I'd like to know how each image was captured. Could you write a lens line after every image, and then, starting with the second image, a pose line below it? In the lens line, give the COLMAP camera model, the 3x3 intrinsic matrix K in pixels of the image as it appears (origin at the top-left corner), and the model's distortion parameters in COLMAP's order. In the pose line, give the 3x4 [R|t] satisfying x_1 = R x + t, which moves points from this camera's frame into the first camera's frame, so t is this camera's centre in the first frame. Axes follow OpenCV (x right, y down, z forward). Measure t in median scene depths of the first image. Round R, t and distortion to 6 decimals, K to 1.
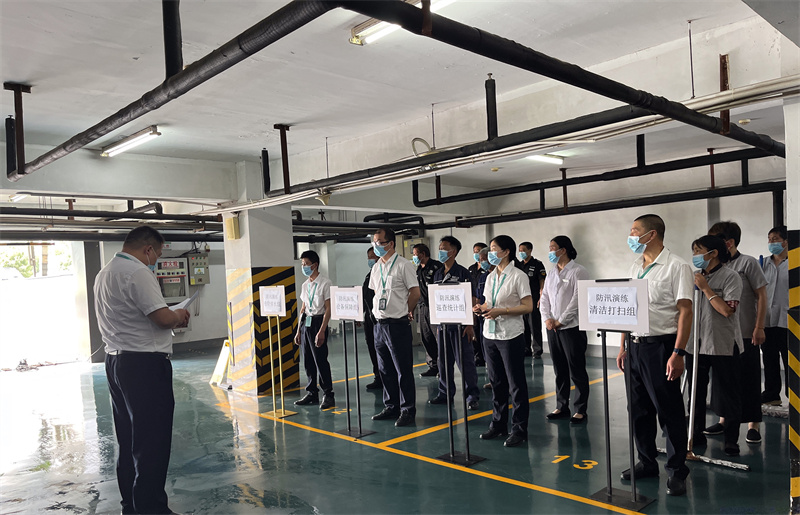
lens RADIAL K [[597.0, 0, 399.9], [0, 597.0, 291.3], [0, 0, 1]] dist [0.000969, -0.001366]
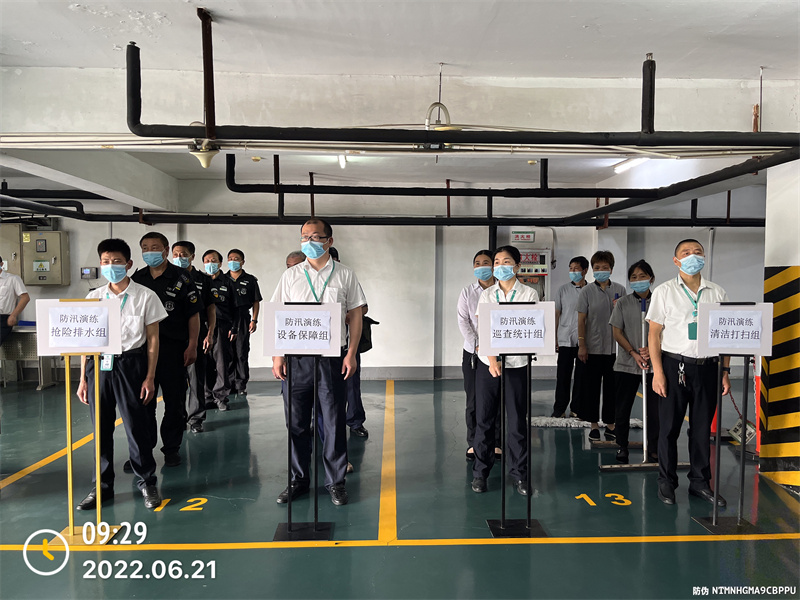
lens RADIAL K [[607.6, 0, 400.0], [0, 607.6, 300.0], [0, 0, 1]] dist [0.022025, 0.002930]
pose [[0.659090, 0.023101, 0.751709, -0.536004], [-0.009713, 0.999706, -0.022206, 0.002269], [-0.752002, 0.007335, 0.659120, 0.524002]]
